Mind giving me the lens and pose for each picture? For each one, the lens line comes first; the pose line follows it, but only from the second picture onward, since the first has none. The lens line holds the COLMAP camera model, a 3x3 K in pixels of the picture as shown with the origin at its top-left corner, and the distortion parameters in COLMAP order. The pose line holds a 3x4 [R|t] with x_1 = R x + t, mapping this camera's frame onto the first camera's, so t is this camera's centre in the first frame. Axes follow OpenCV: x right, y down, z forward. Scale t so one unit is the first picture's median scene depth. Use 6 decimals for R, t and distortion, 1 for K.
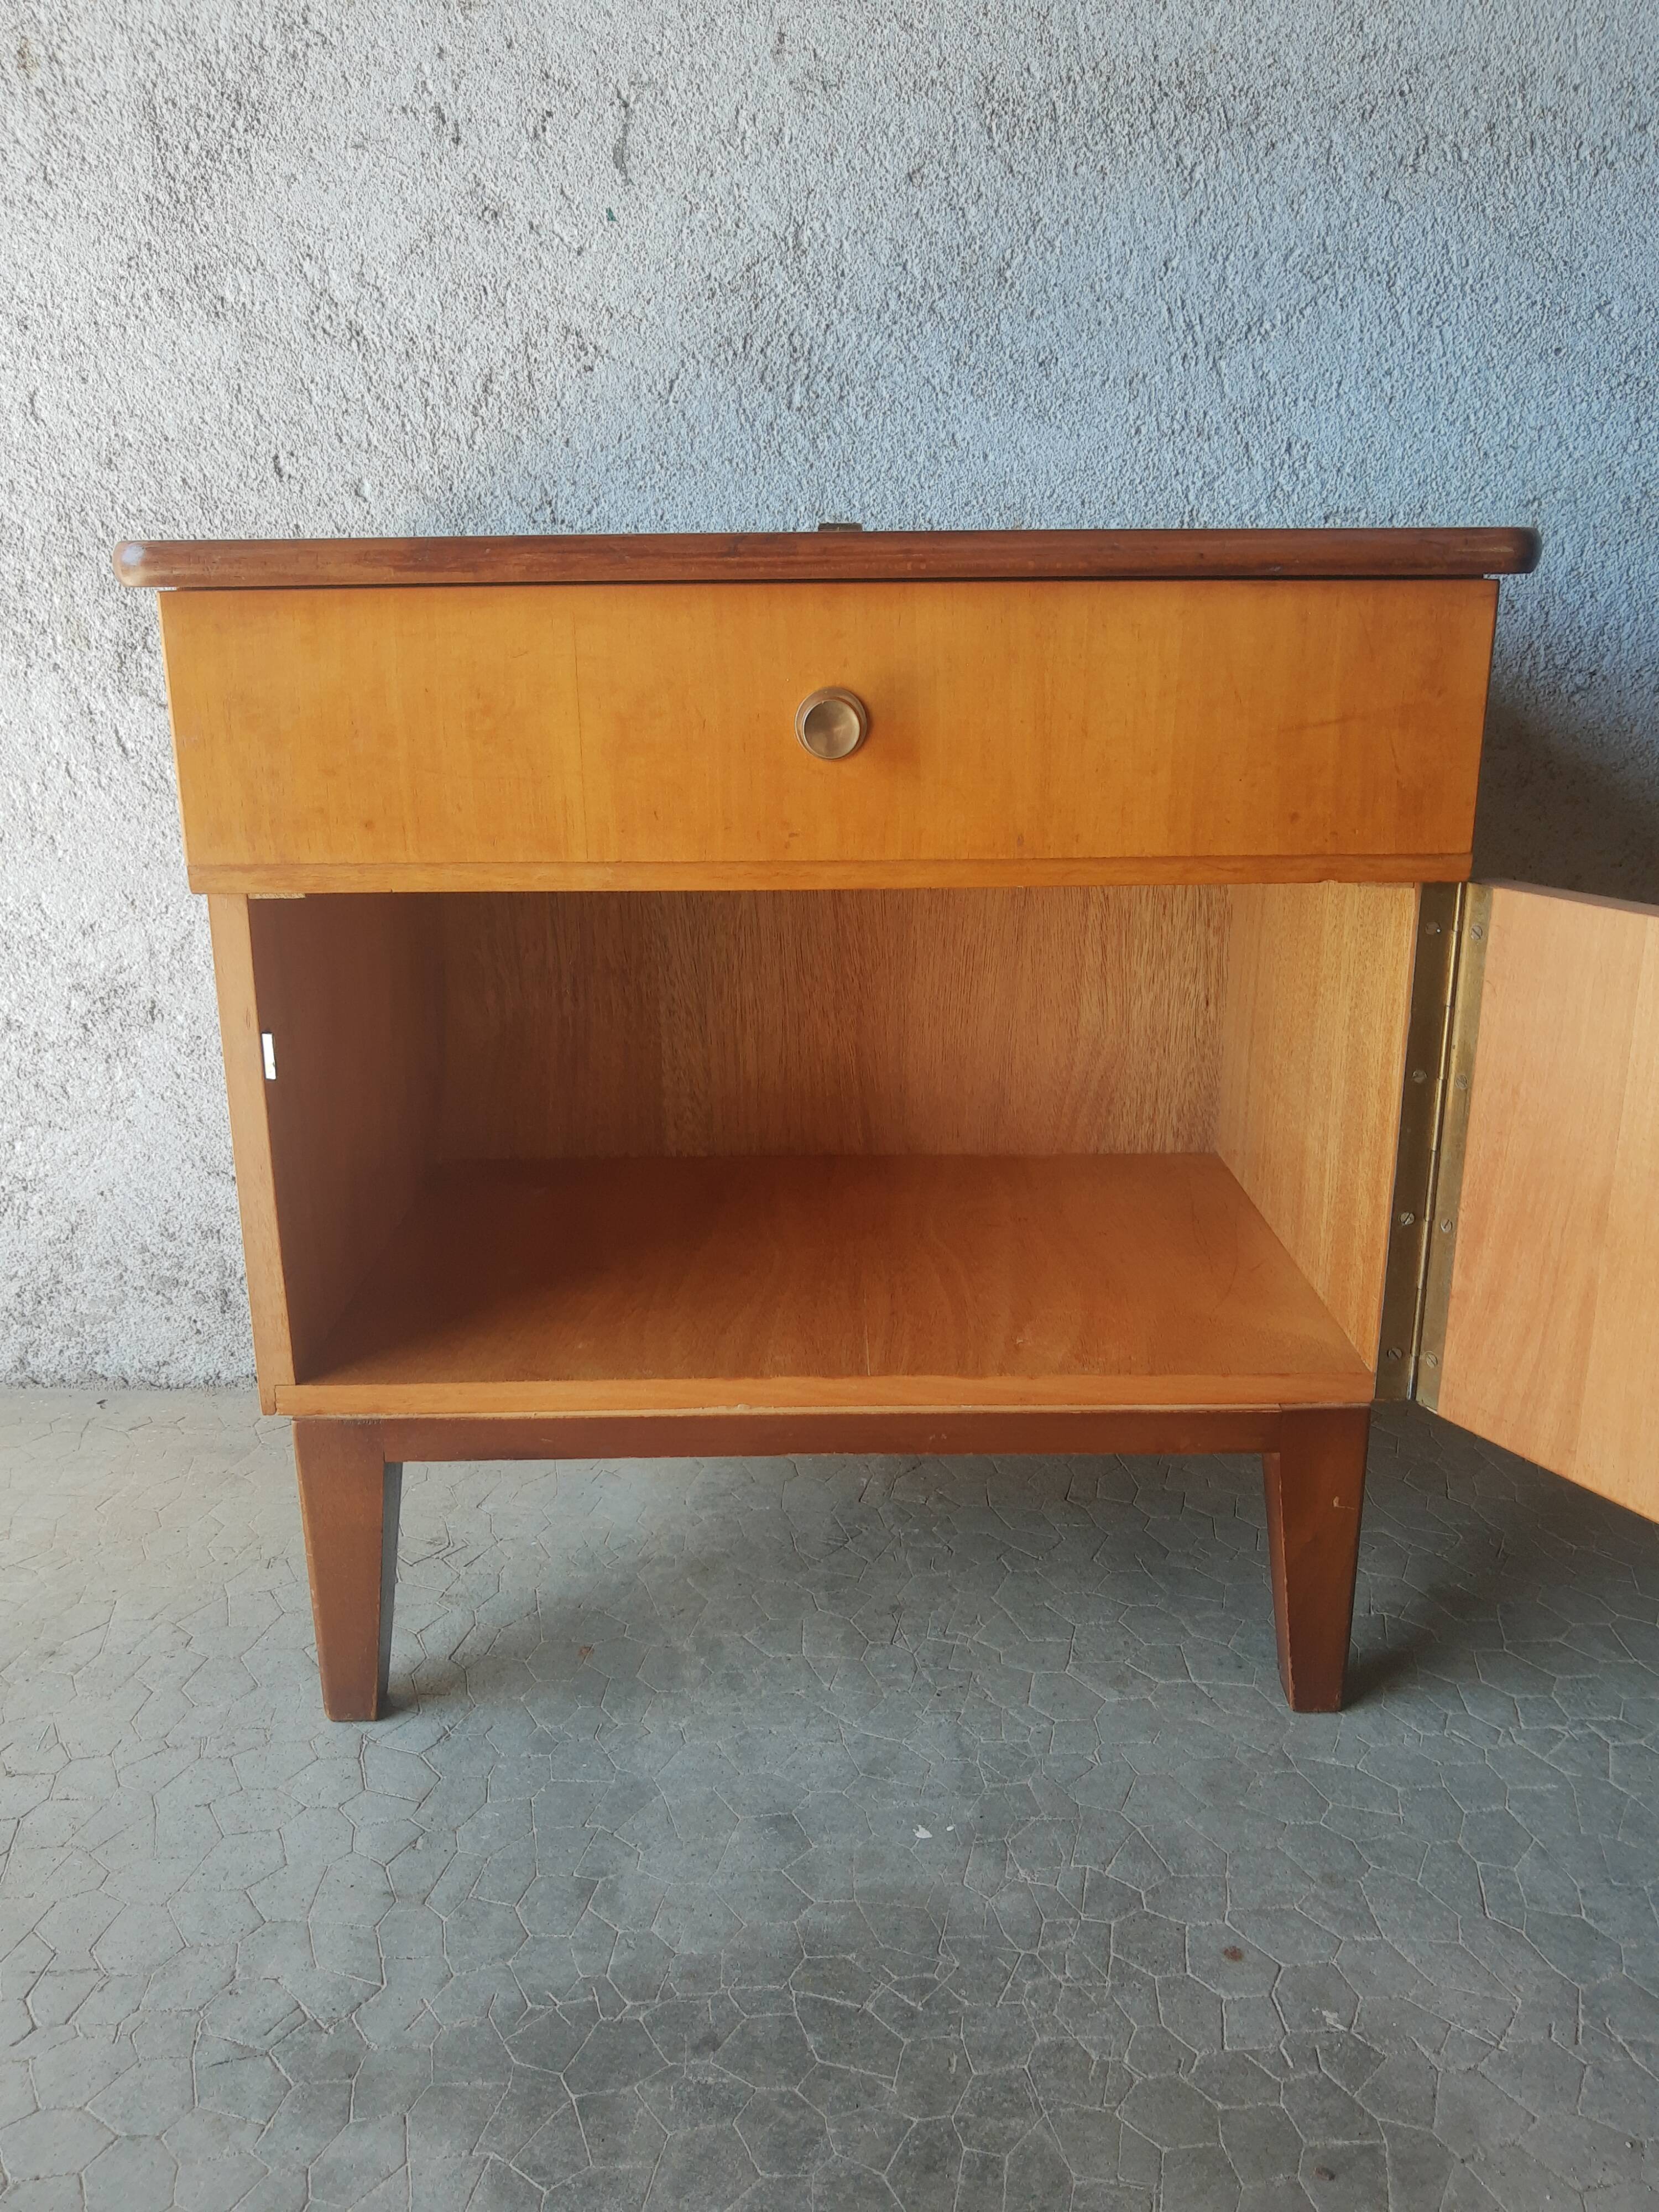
lens RADIAL K [[1729.6, 0, 835.4], [0, 1729.6, 1102.6], [0, 0, 1]] dist [-0.031025, 0.030982]
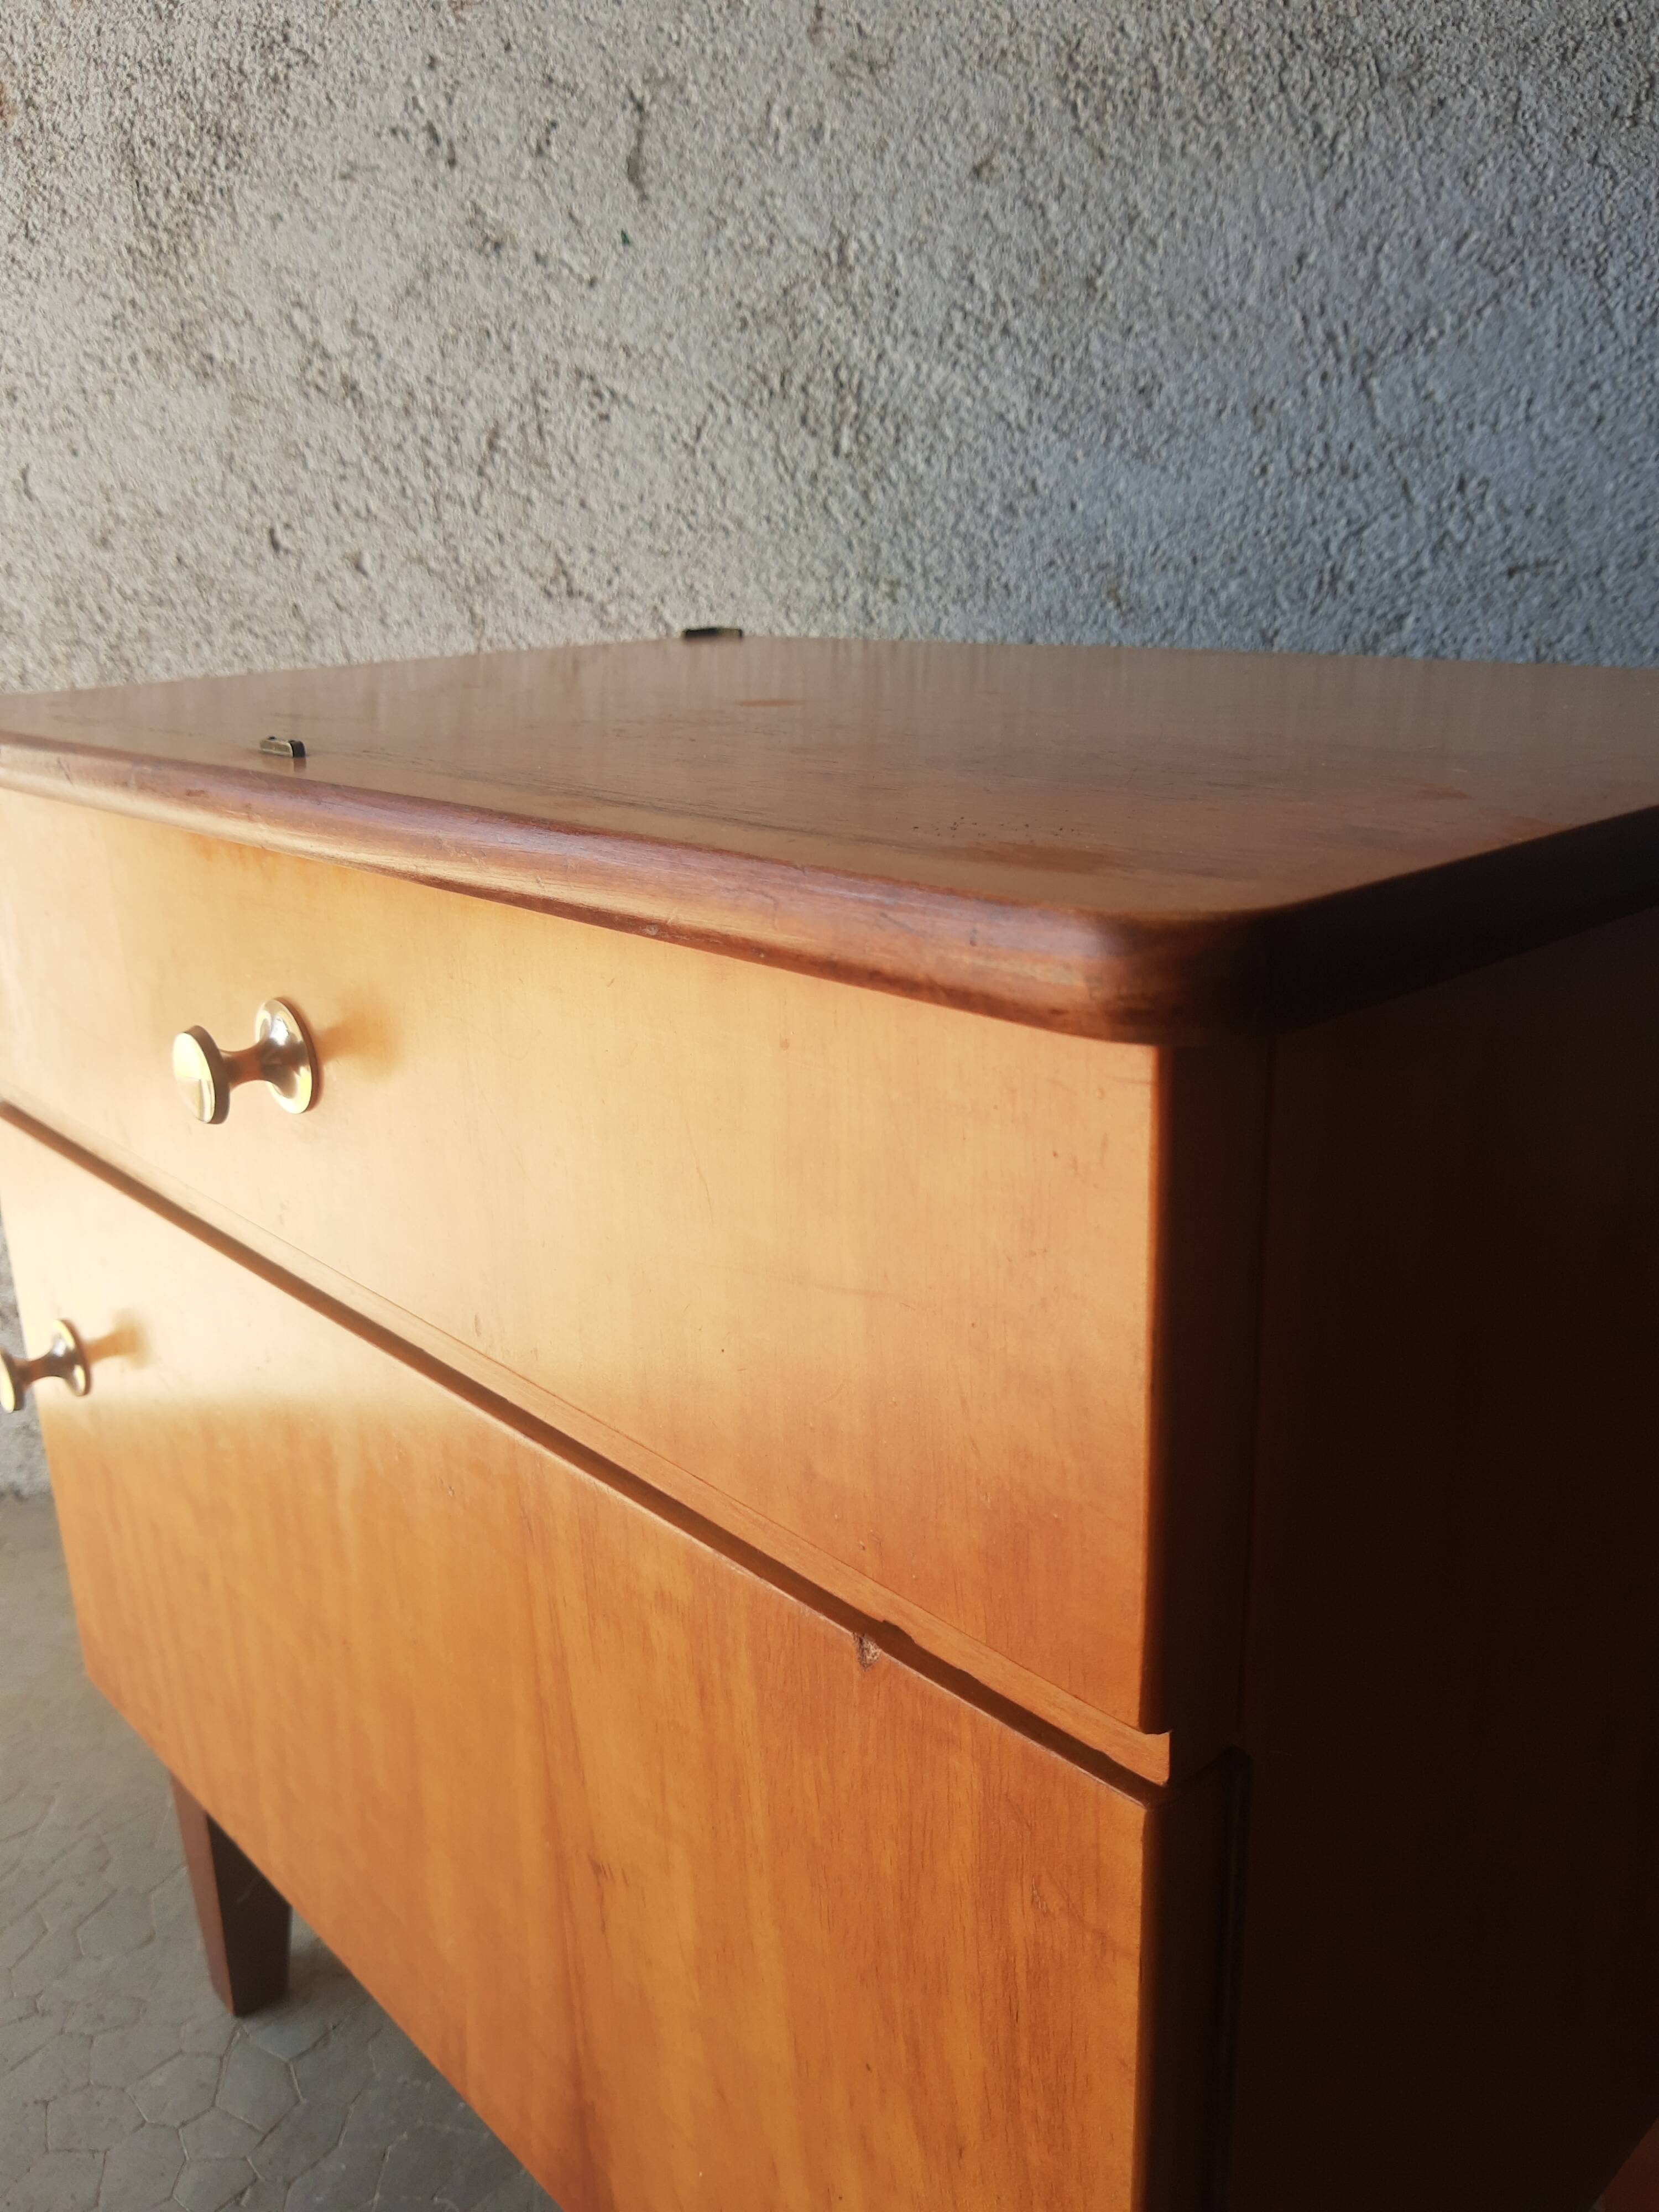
lens RADIAL K [[1729.6, 0, 844.4], [0, 1729.6, 1085.1], [0, 0, 1]] dist [-0.031025, 0.030982]
pose [[0.982463, 0.033609, -0.183403, 0.145917], [-0.029828, 0.999283, 0.023335, -0.121258], [0.184056, -0.017455, 0.982761, 0.177042]]
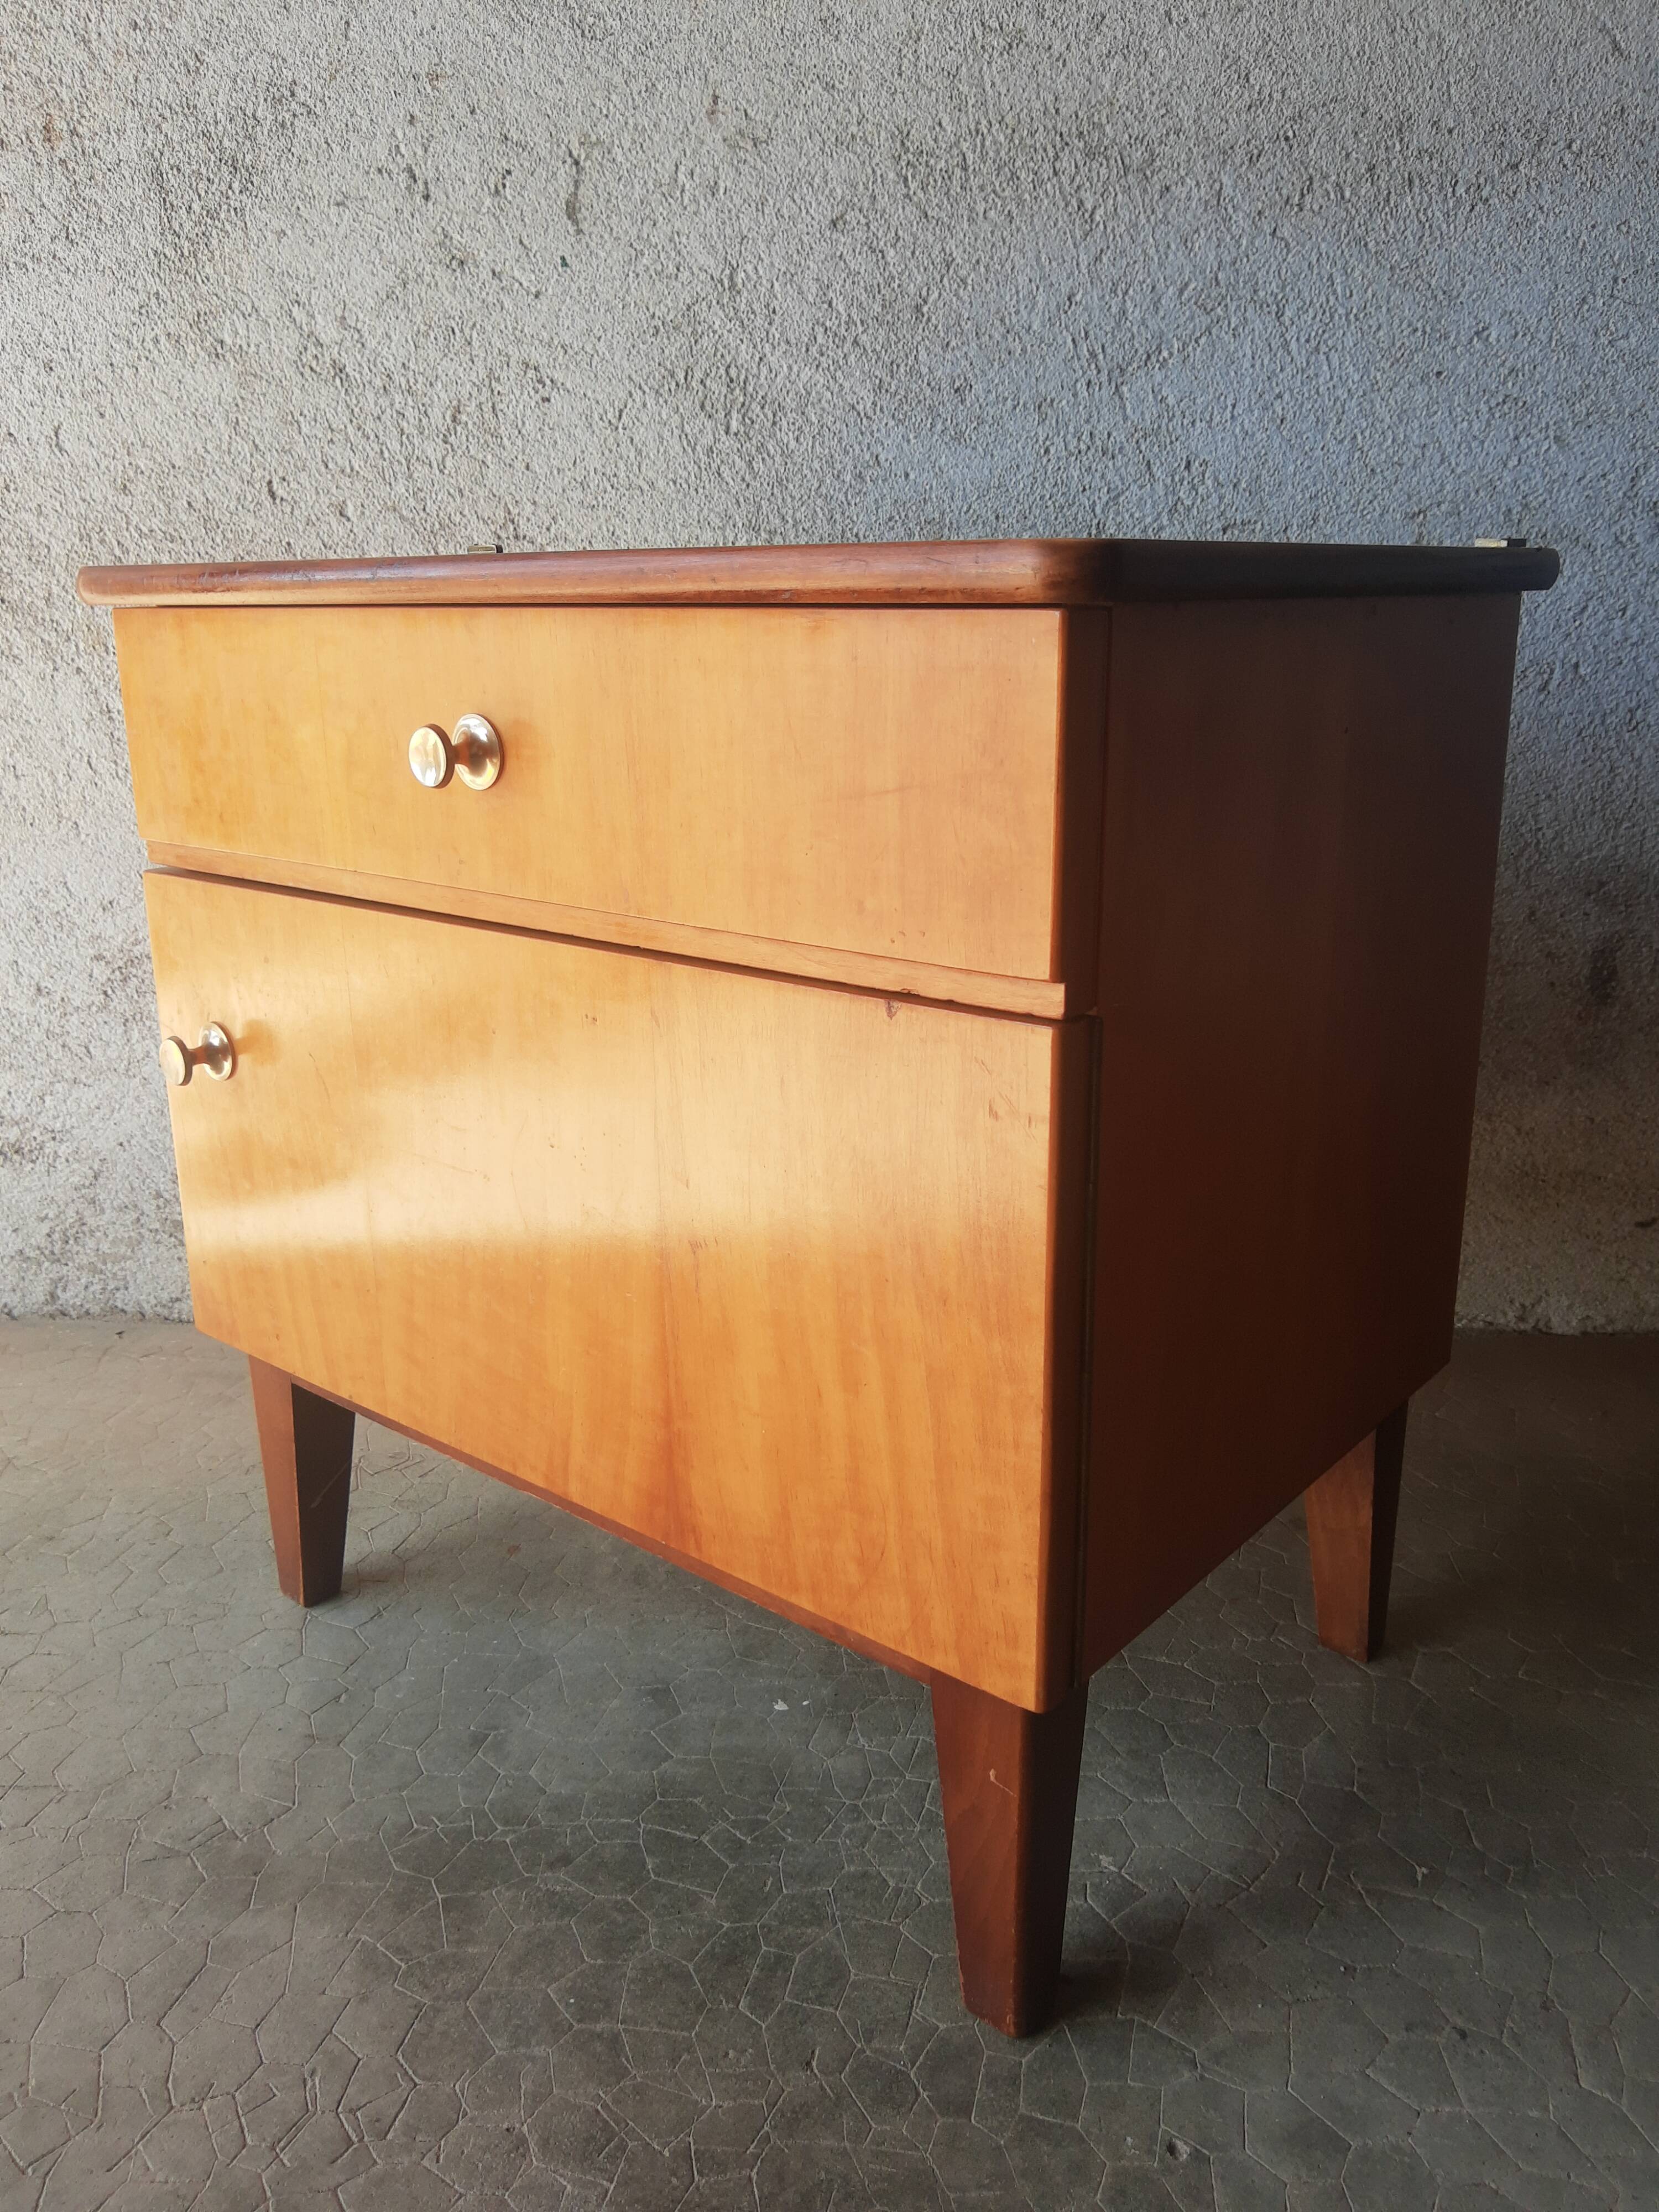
lens RADIAL K [[1729.6, 0, 836.2], [0, 1729.6, 1101.5], [0, 0, 1]] dist [-0.031025, 0.030982]
pose [[0.998366, 0.011910, -0.055882, 0.112741], [-0.011780, 0.999927, 0.002660, 0.019723], [0.055910, -0.001997, 0.998434, -0.097813]]
